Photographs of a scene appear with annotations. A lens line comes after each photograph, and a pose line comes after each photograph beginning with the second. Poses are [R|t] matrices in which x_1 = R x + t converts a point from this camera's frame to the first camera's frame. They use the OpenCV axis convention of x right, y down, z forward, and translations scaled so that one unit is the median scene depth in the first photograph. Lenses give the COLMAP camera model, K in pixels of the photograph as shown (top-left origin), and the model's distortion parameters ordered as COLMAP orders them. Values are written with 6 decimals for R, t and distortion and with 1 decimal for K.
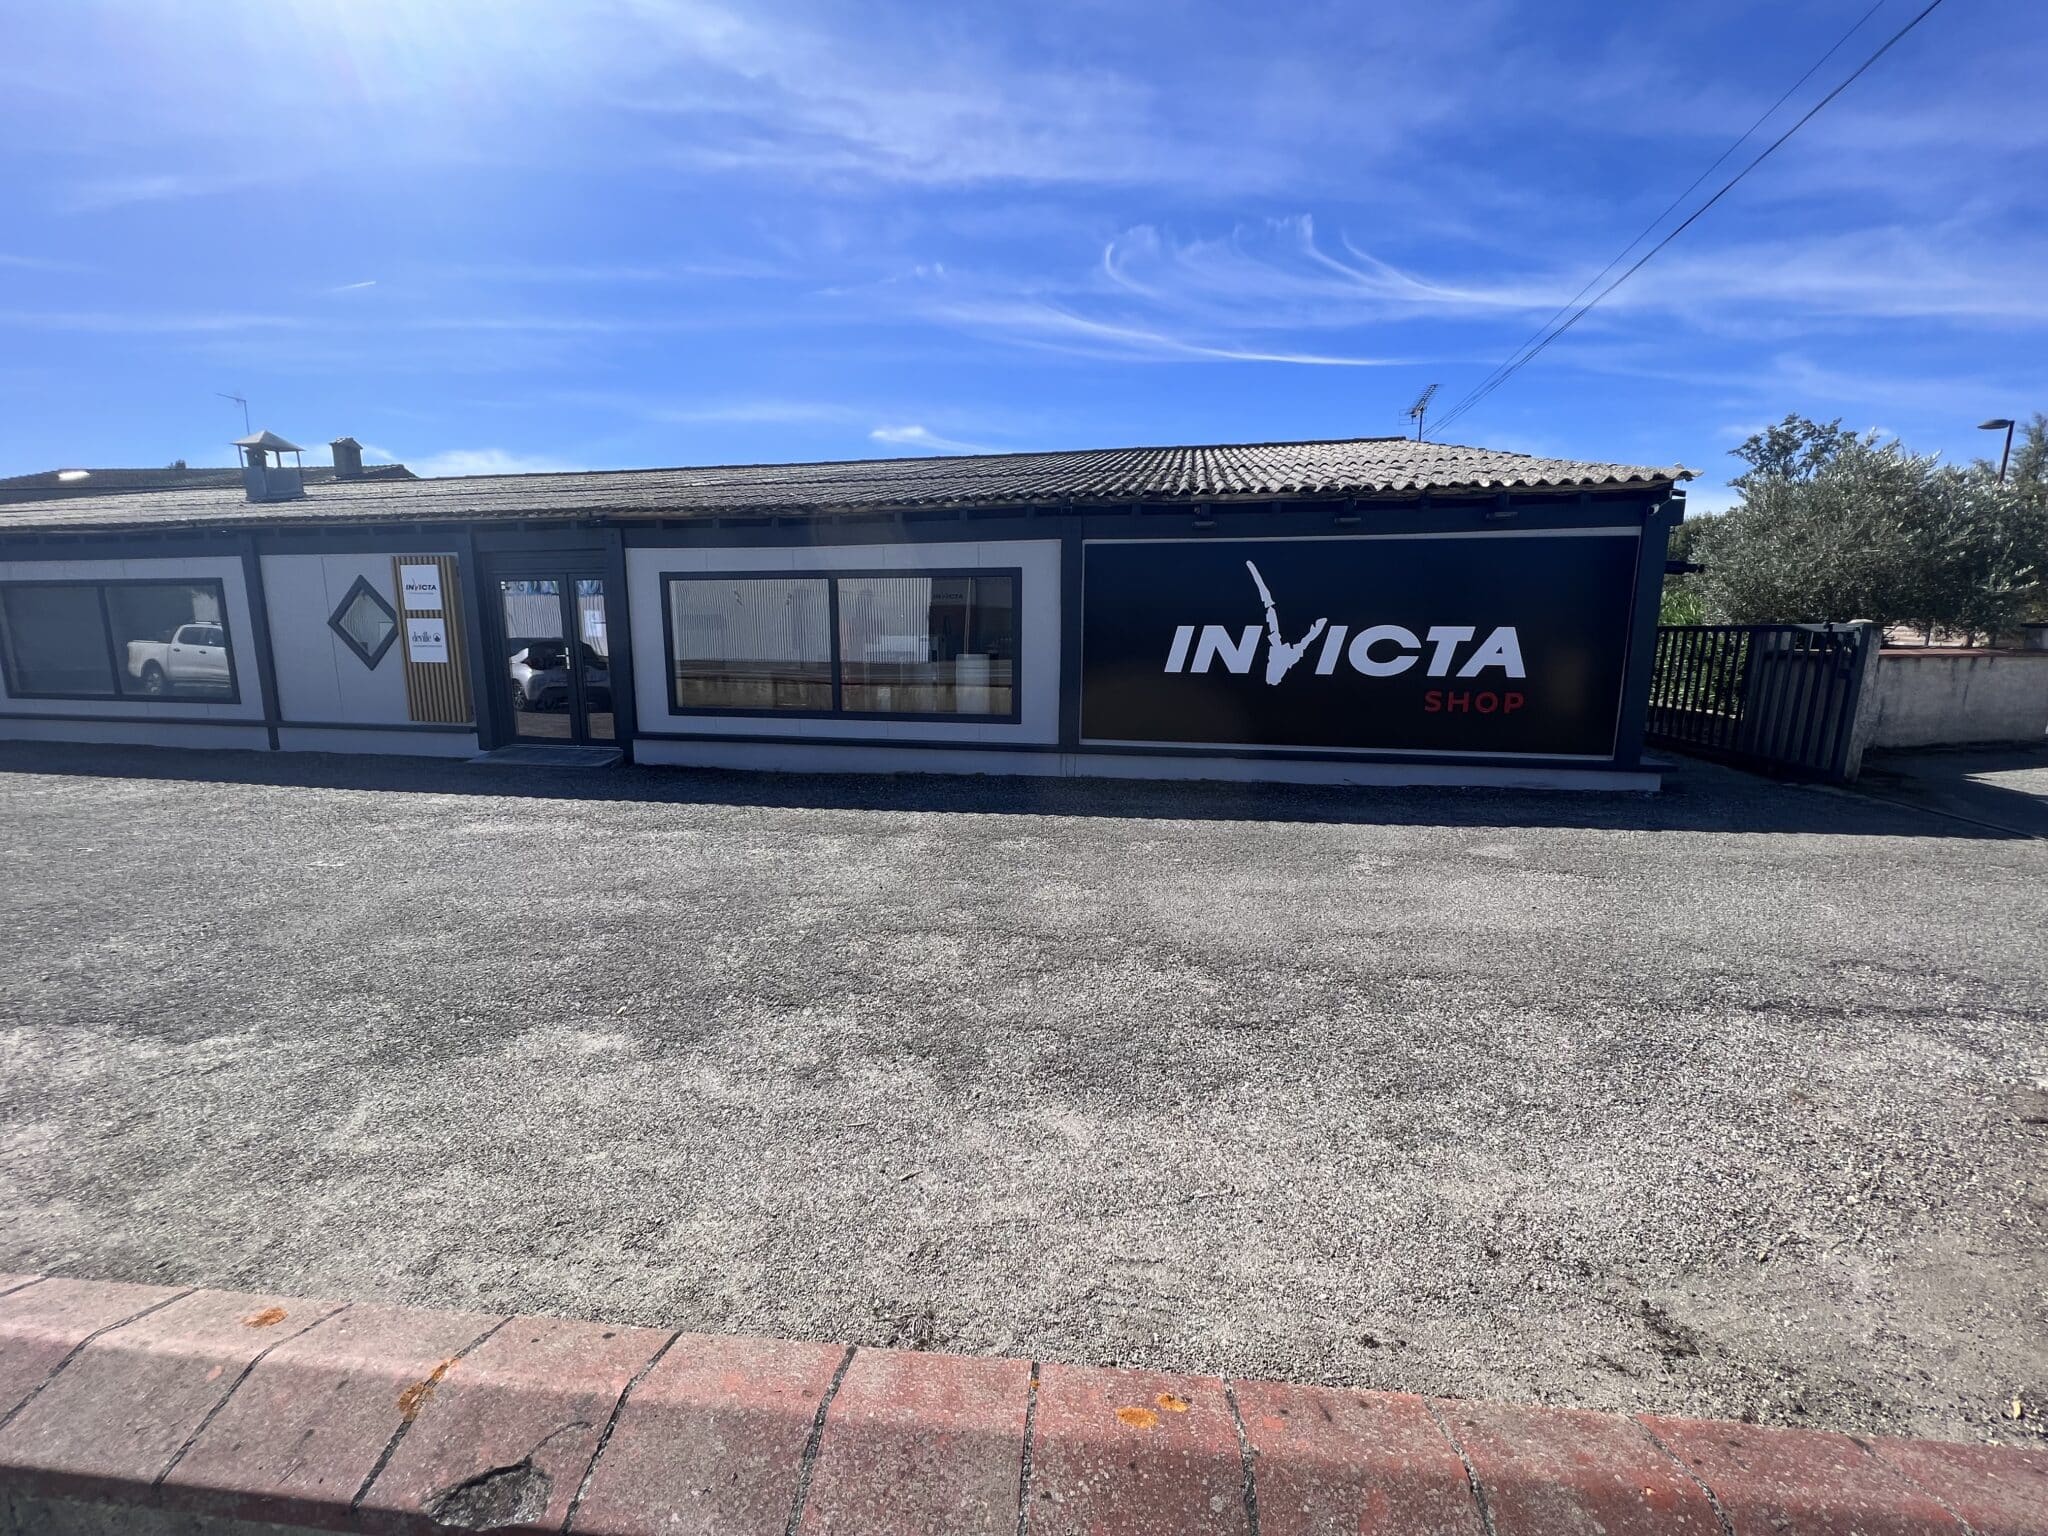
lens RADIAL K [[818.1, 0, 1017.2], [0, 818.1, 769.8], [0, 0, 1]] dist [-0.002378, 0.000242]
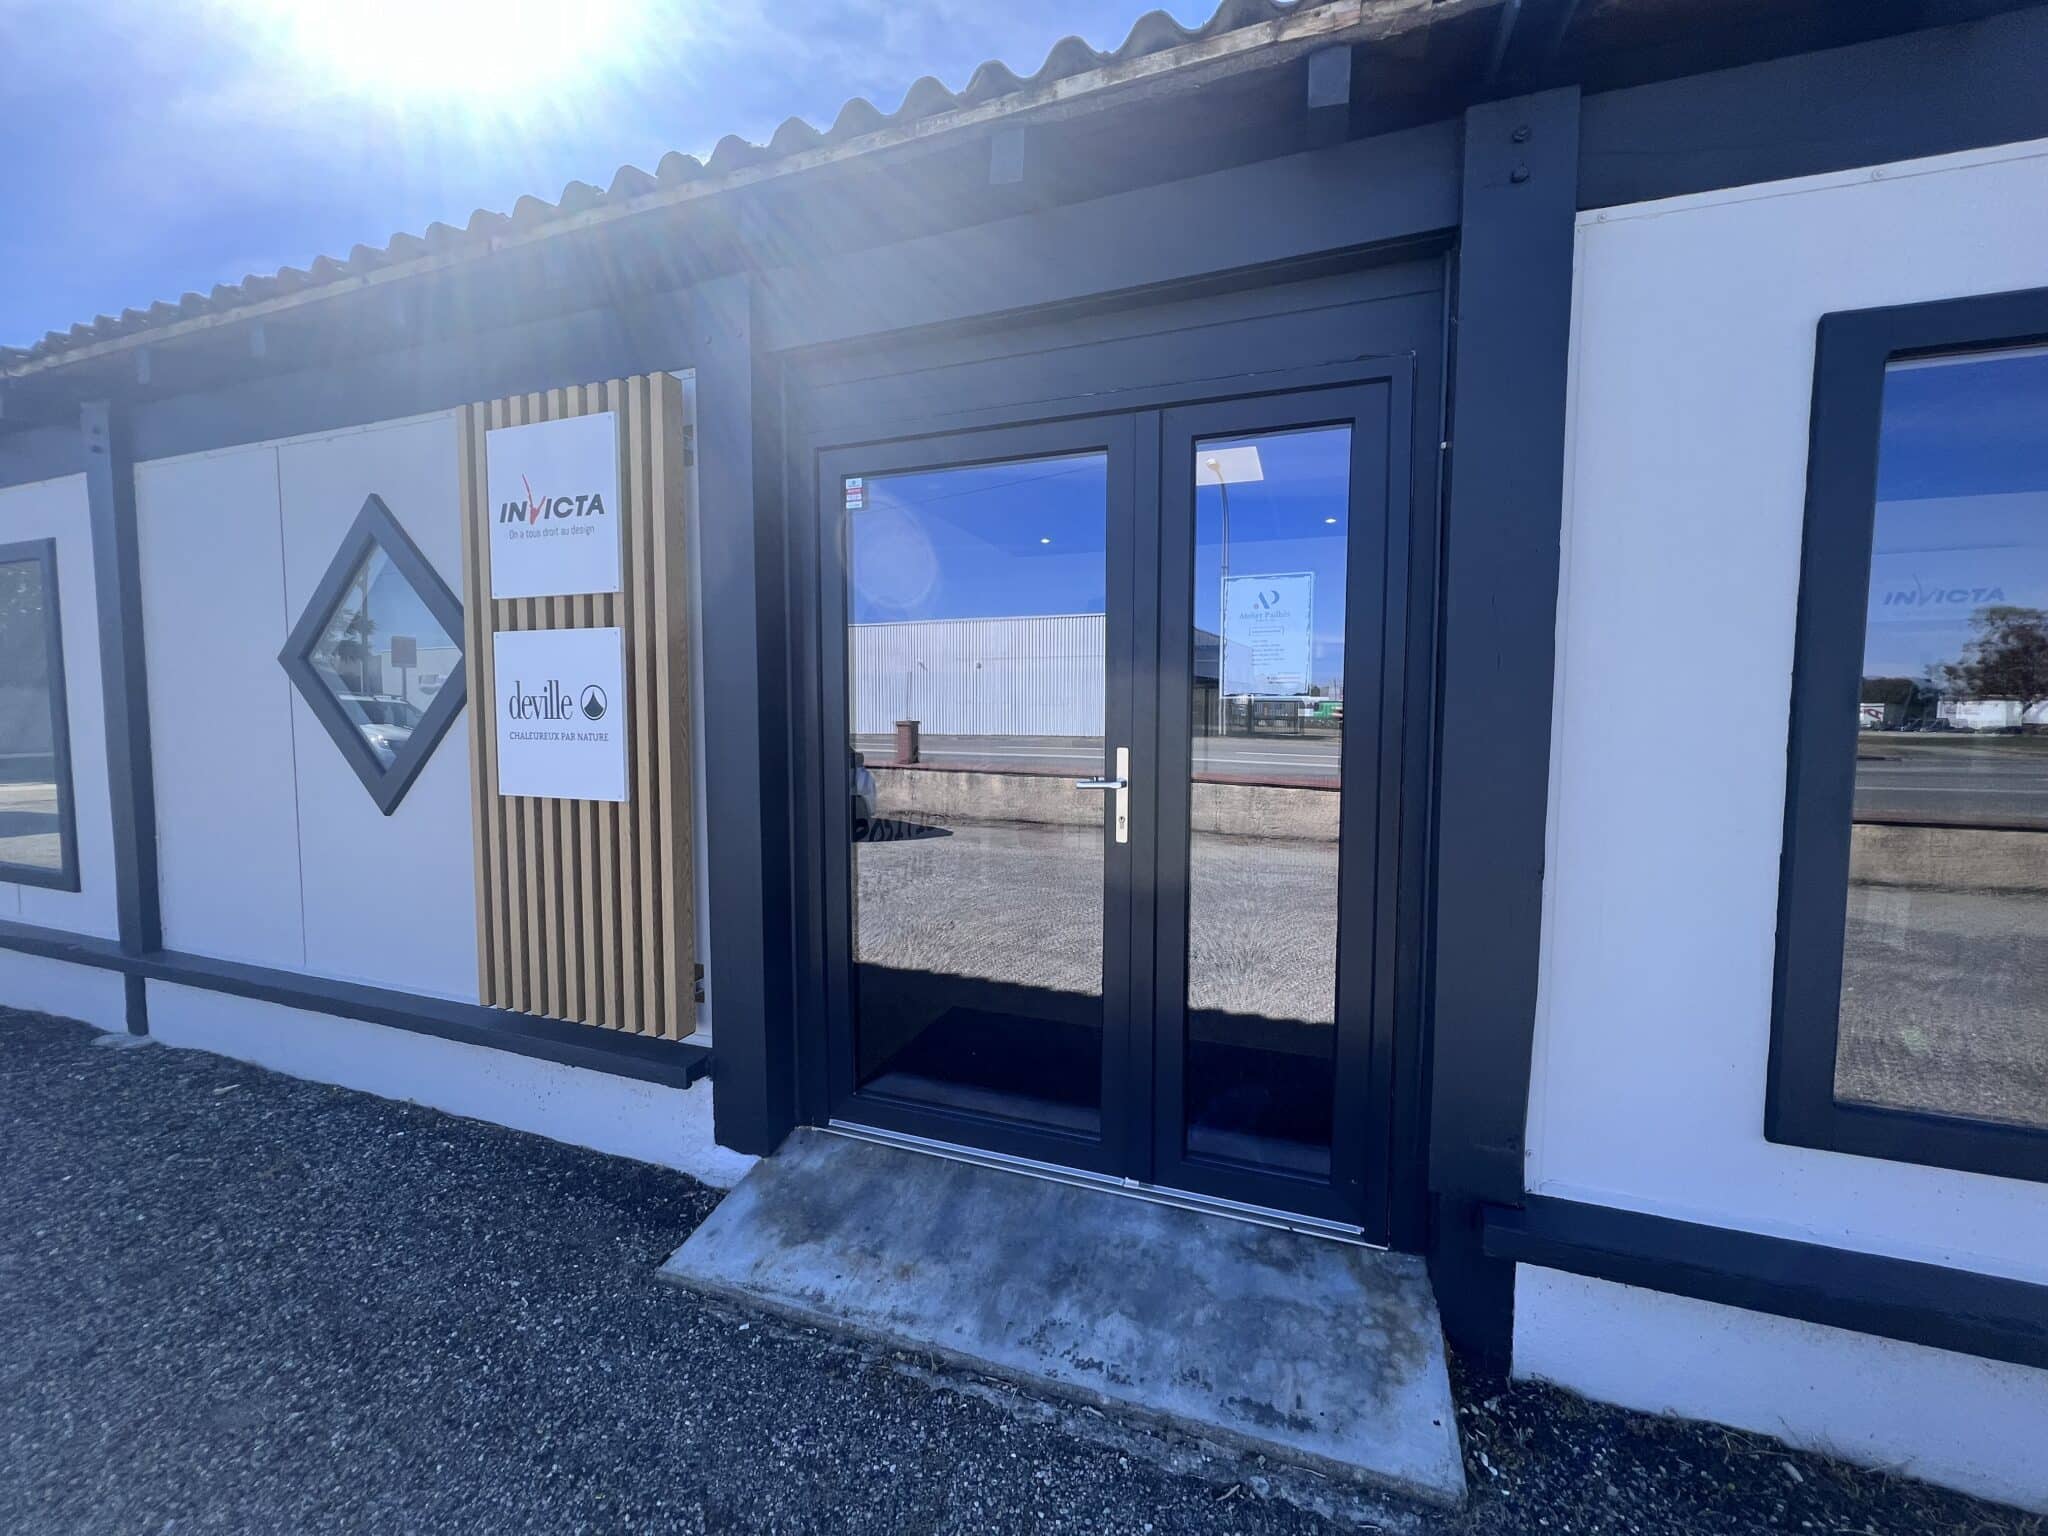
lens RADIAL K [[818.1, 0, 1013.8], [0, 818.1, 777.4], [0, 0, 1]] dist [-0.002378, 0.000242]
pose [[0.988666, 0.016258, -0.149247, -0.684354], [-0.029227, 0.995942, -0.085120, -0.152722], [0.147258, 0.088517, 0.985129, 0.971870]]
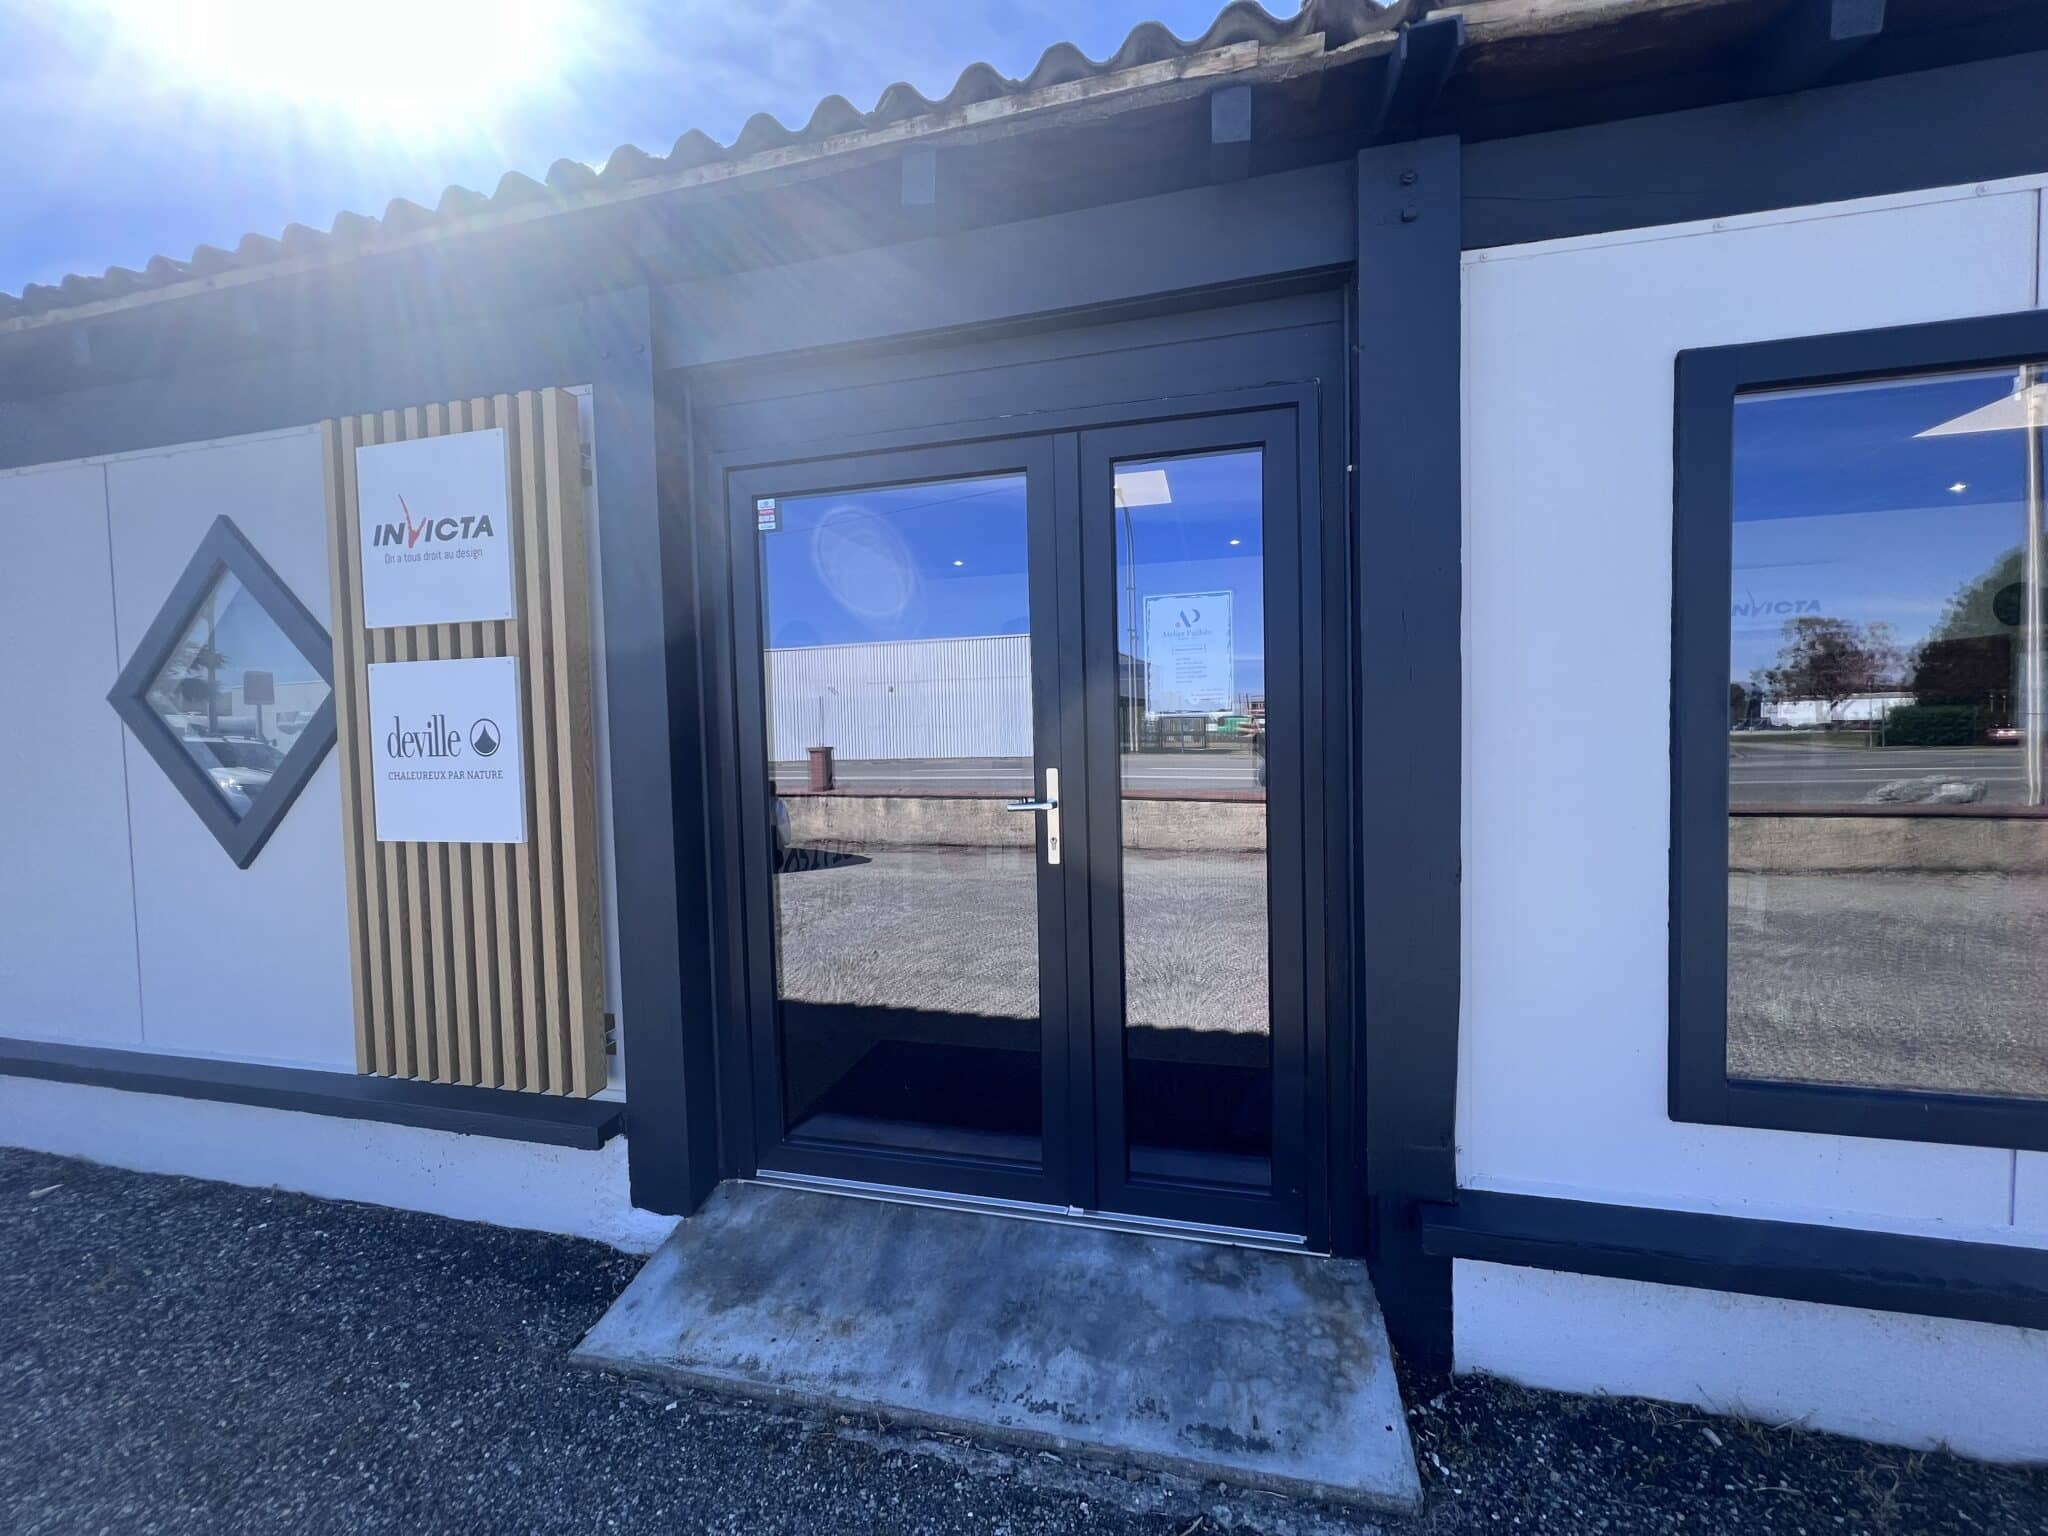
lens RADIAL K [[818.1, 0, 1012.7], [0, 818.1, 775.8], [0, 0, 1]] dist [-0.002378, 0.000242]
pose [[0.998731, -0.020521, -0.045983, -0.690108], [0.015158, 0.993355, -0.114090, -0.153731], [0.048018, 0.113248, 0.992406, 0.976184]]
